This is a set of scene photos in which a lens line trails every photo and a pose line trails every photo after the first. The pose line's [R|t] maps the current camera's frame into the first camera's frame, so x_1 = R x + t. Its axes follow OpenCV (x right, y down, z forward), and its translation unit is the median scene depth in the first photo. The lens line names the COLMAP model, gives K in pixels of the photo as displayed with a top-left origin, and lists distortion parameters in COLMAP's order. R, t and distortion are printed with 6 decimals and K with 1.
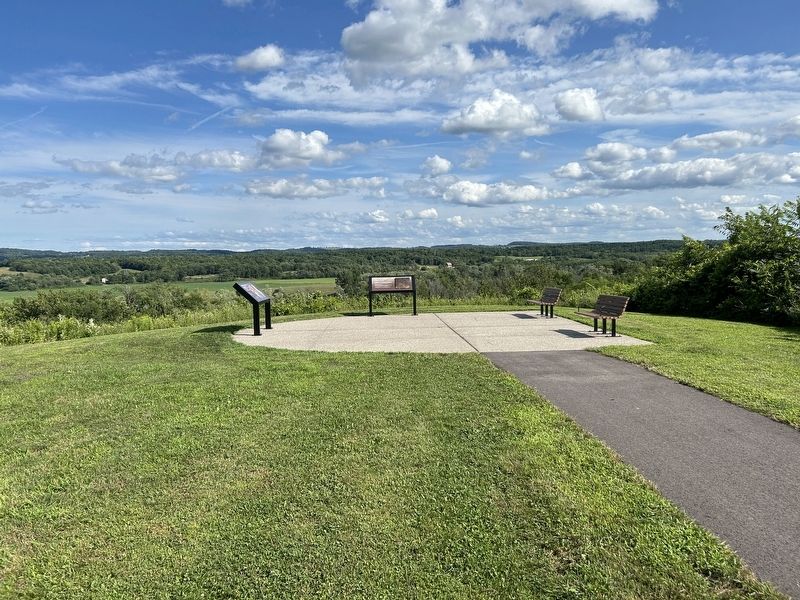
lens RADIAL K [[605.5, 0, 400.0], [0, 605.5, 300.0], [0, 0, 1]] dist [0.001055, 0.000070]
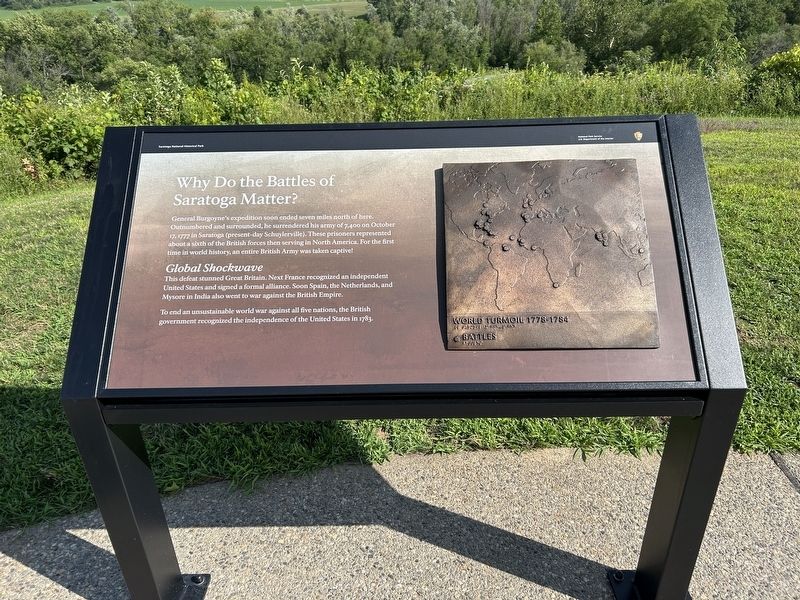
lens RADIAL K [[605.5, 0, 400.0], [0, 605.5, 300.0], [0, 0, 1]] dist [0.001055, 0.000070]
pose [[0.997827, 0.028802, -0.059264, -0.007263], [-0.001227, 0.907374, 0.420321, -0.052803], [0.065881, -0.419335, 0.905438, 0.922882]]
